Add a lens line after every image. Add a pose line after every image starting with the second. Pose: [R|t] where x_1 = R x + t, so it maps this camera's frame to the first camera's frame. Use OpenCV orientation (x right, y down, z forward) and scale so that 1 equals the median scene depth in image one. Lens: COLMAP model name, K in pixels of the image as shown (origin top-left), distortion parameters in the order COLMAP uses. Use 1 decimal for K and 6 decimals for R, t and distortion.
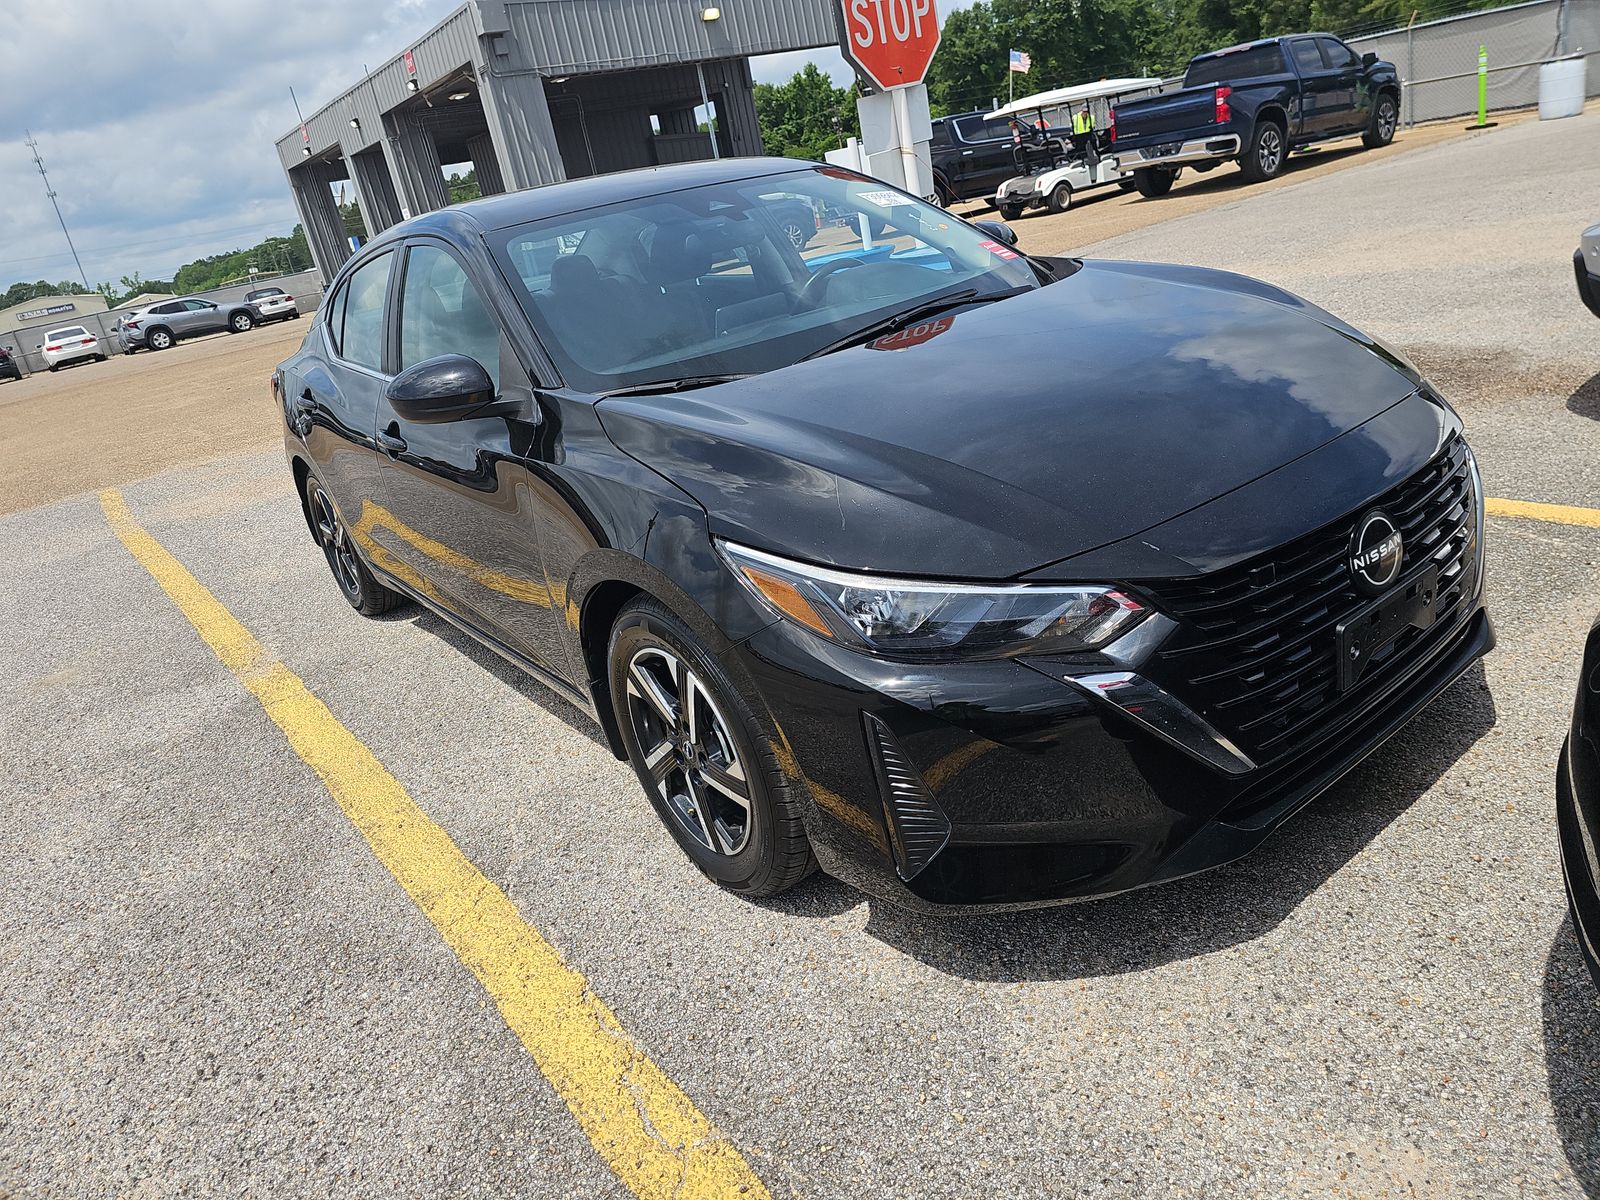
lens RADIAL K [[1061.0, 0, 781.5], [0, 1061.0, 569.7], [0, 0, 1]] dist [0.043138, -0.054172]
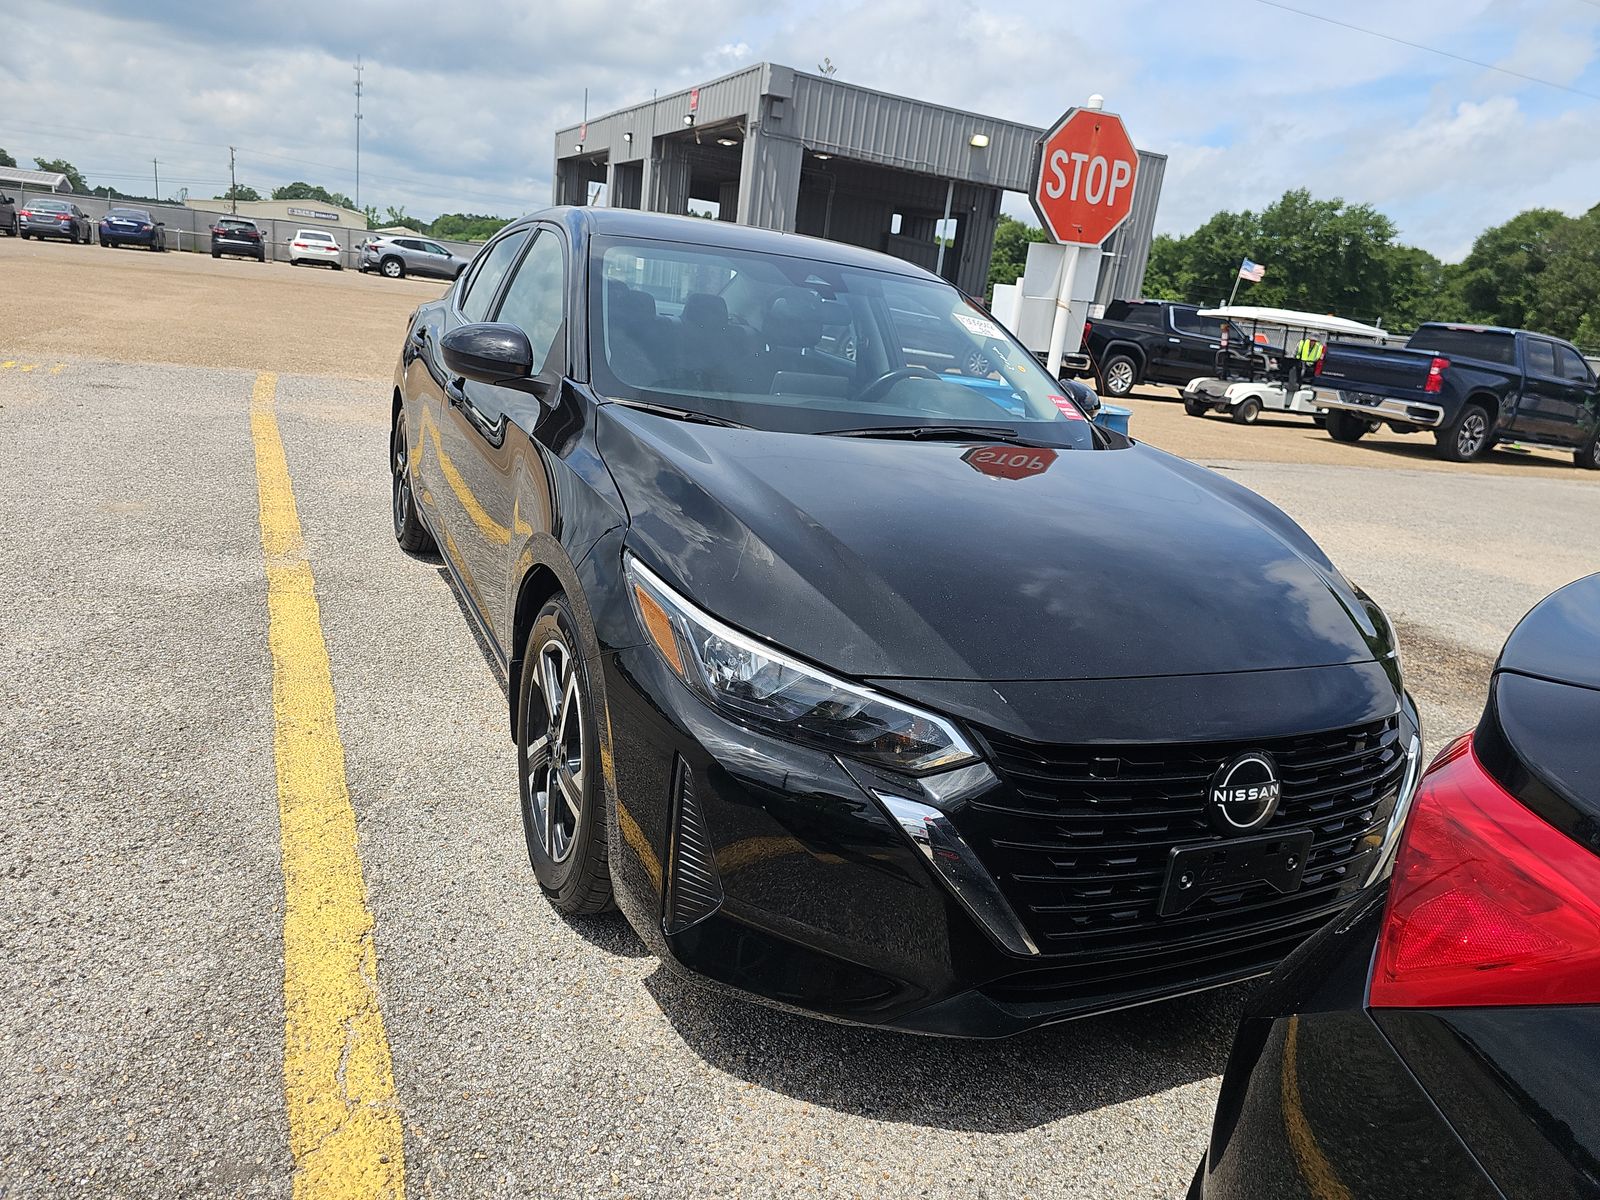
lens RADIAL K [[1061.0, 0, 781.5], [0, 1061.0, 569.7], [0, 0, 1]] dist [0.043138, -0.054172]
pose [[0.935289, 0.337188, -0.107418, 0.160571], [-0.344856, 0.936553, -0.062793, -0.000421], [0.079430, 0.095773, 0.992229, -0.008128]]
